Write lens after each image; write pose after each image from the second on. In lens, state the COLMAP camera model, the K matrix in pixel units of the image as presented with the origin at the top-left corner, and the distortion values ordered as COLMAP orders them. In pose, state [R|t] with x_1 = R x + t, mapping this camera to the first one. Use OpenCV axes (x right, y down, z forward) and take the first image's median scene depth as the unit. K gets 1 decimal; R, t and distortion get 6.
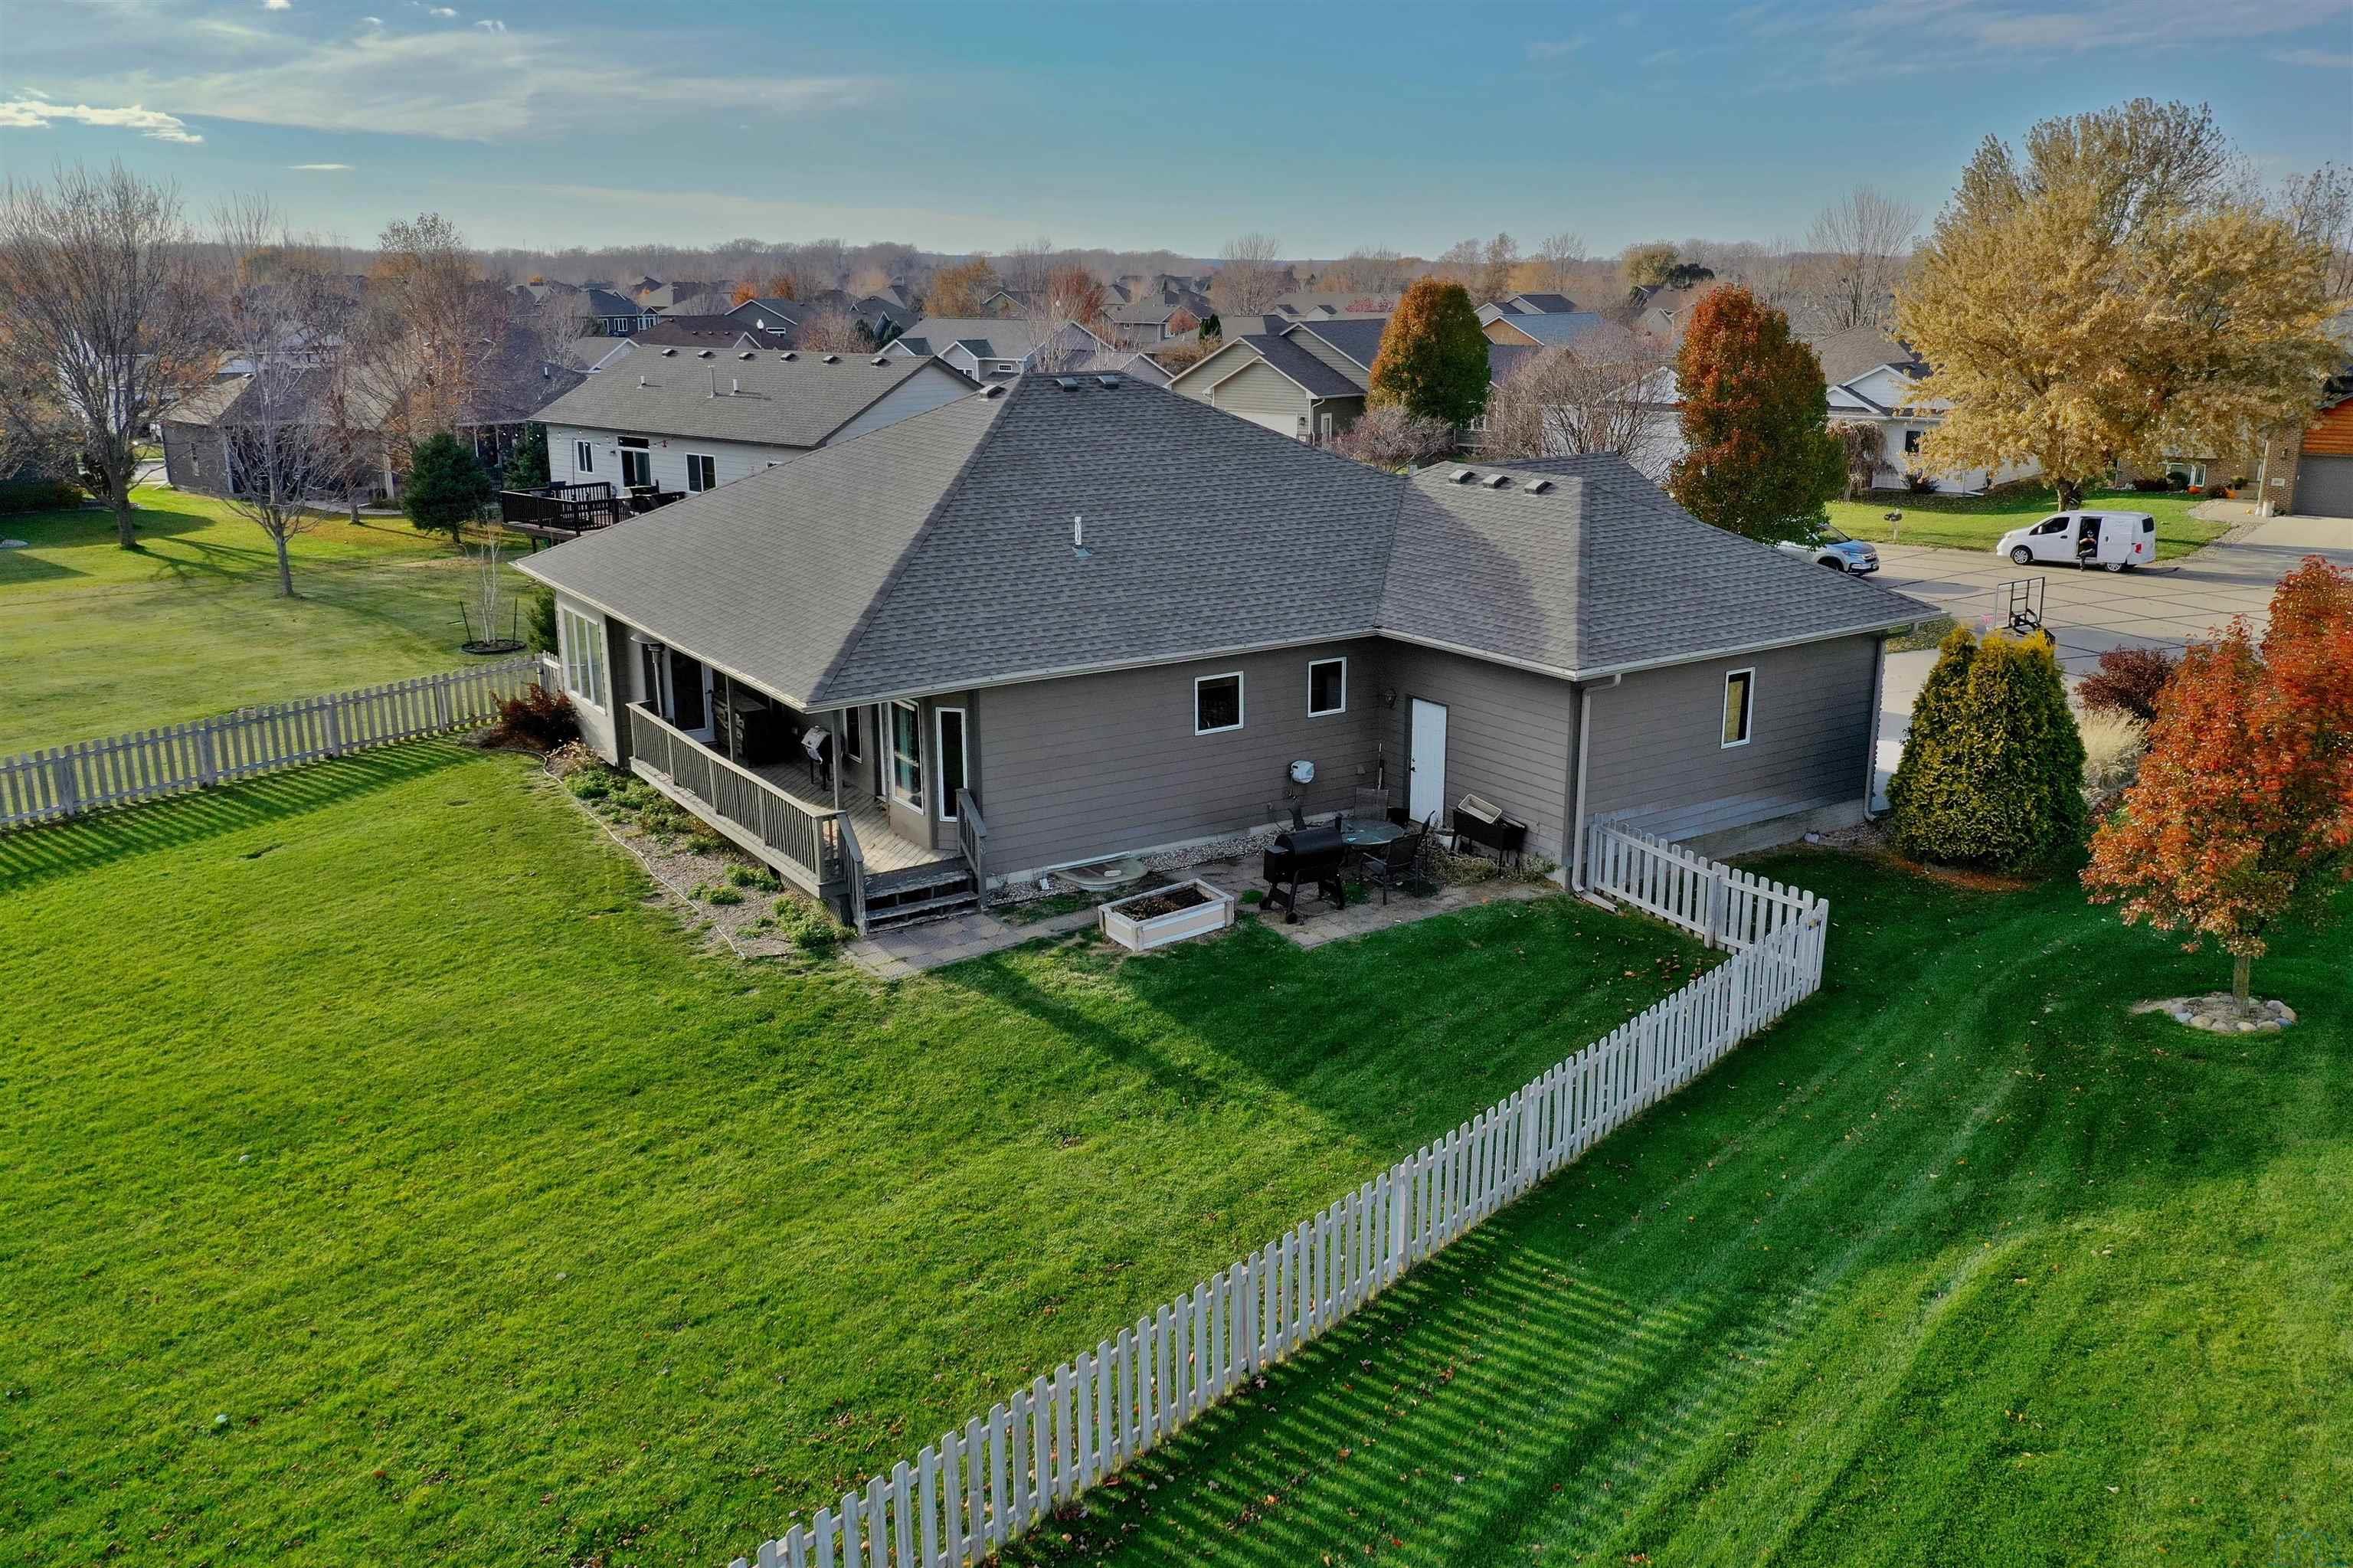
lens RADIAL K [[1889.0, 0, 1179.2], [0, 1889.0, 787.7], [0, 0, 1]] dist [-0.023073, 0.013434]
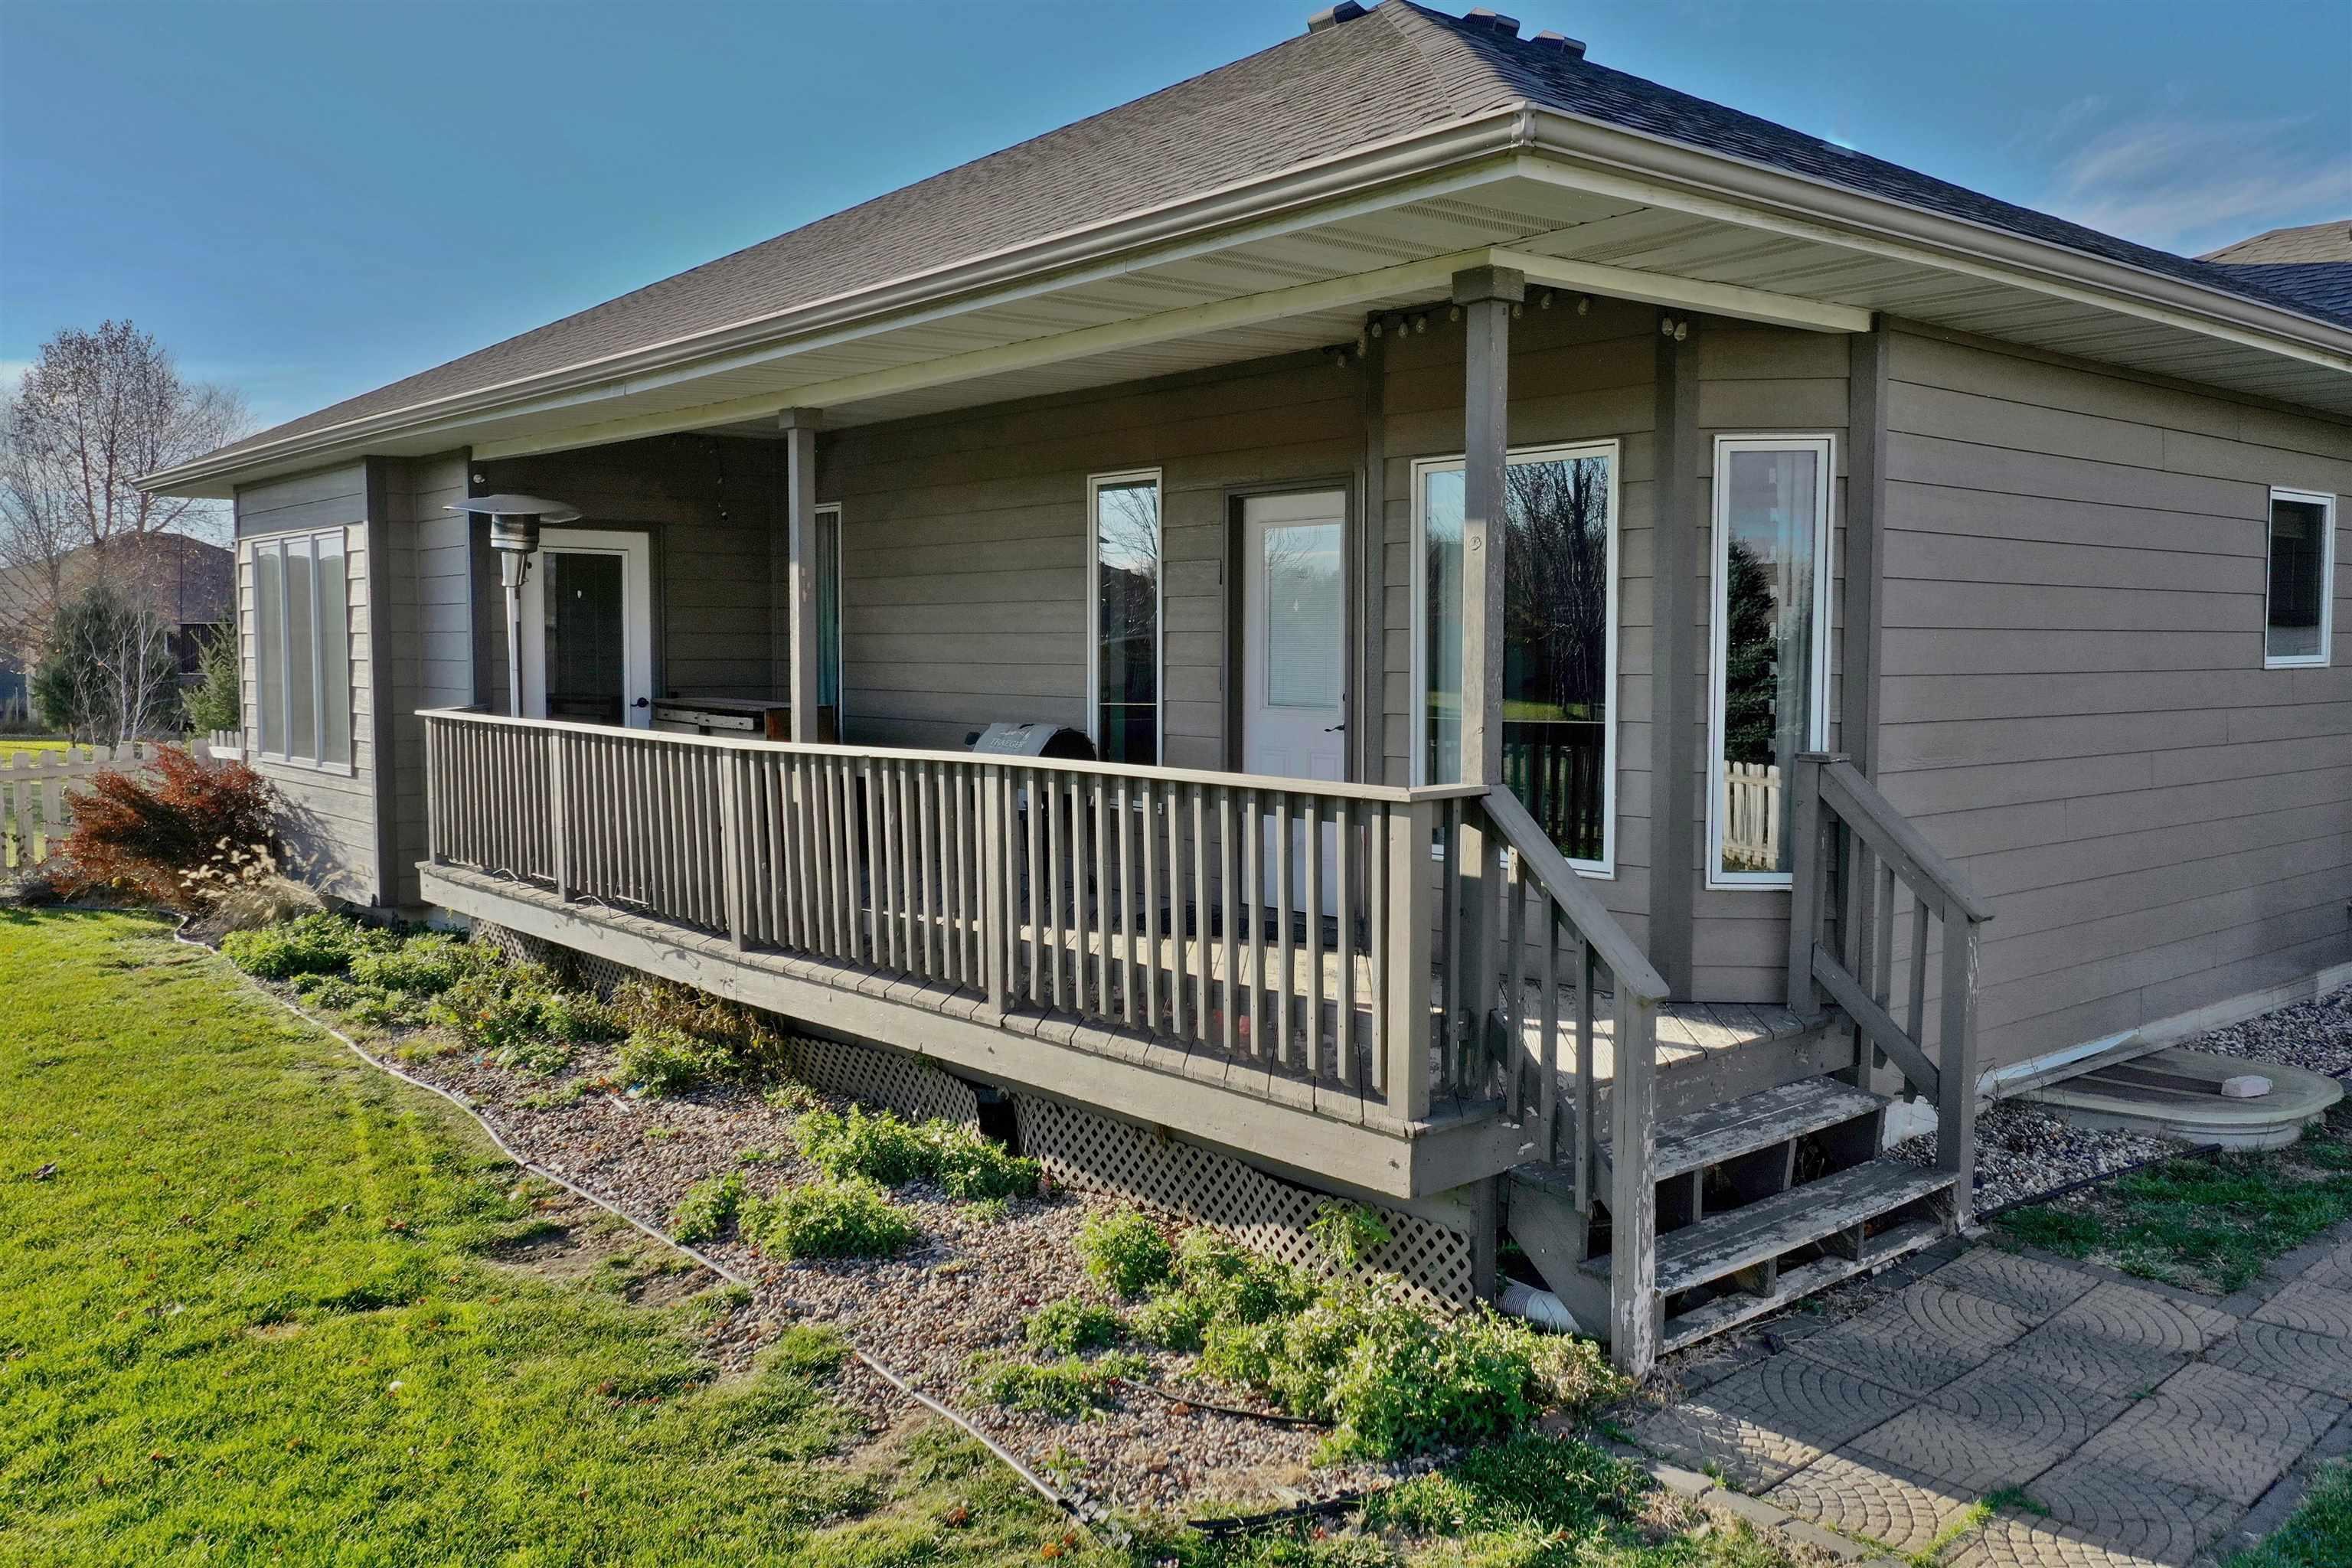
lens RADIAL K [[1888.1, 0, 1173.4], [0, 1888.1, 782.0], [0, 0, 1]] dist [-0.023073, 0.013434]
pose [[0.992024, -0.000843, 0.126043, -0.208305], [0.025429, 0.980756, -0.193576, 0.044831], [-0.123454, 0.195238, 0.972955, 0.677182]]
